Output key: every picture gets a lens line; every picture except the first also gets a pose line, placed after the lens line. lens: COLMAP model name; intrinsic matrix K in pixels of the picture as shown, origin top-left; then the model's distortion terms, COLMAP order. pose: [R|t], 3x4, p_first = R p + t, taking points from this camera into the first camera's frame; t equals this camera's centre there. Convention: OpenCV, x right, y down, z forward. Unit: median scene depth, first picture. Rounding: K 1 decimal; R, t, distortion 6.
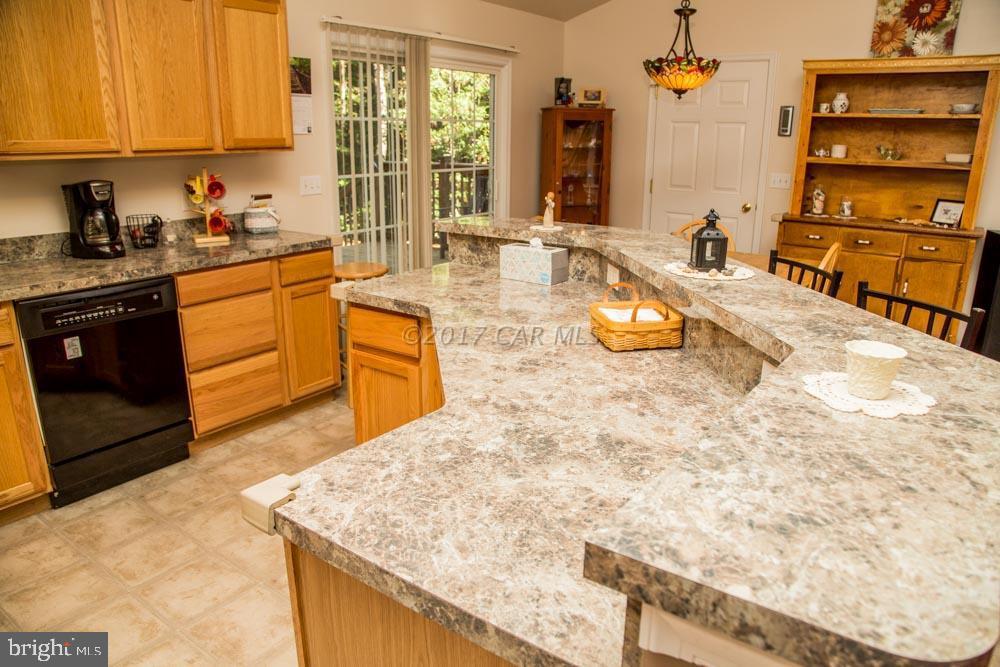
lens RADIAL K [[684.7, 0, 505.7], [0, 684.7, 334.9], [0, 0, 1]] dist [-0.106579, 0.052943]
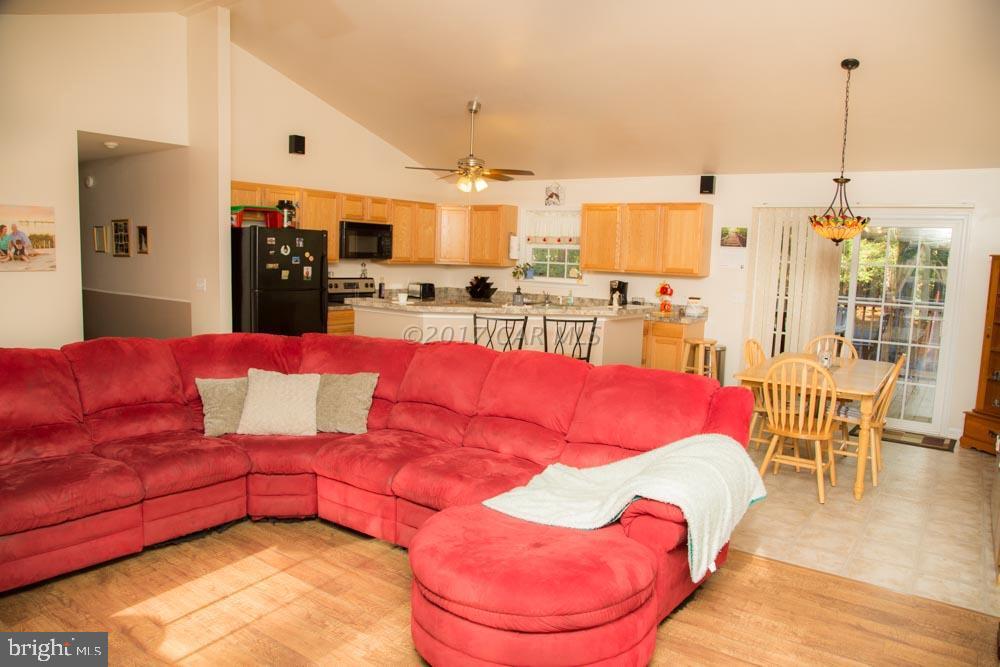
lens RADIAL K [[684.7, 0, 505.7], [0, 684.7, 334.9], [0, 0, 1]] dist [-0.106579, 0.052943]
pose [[0.018723, 0.108428, -0.993928, 1.756341], [-0.312765, 0.944846, 0.097182, -0.135254], [0.949646, 0.309046, 0.051603, 0.445177]]
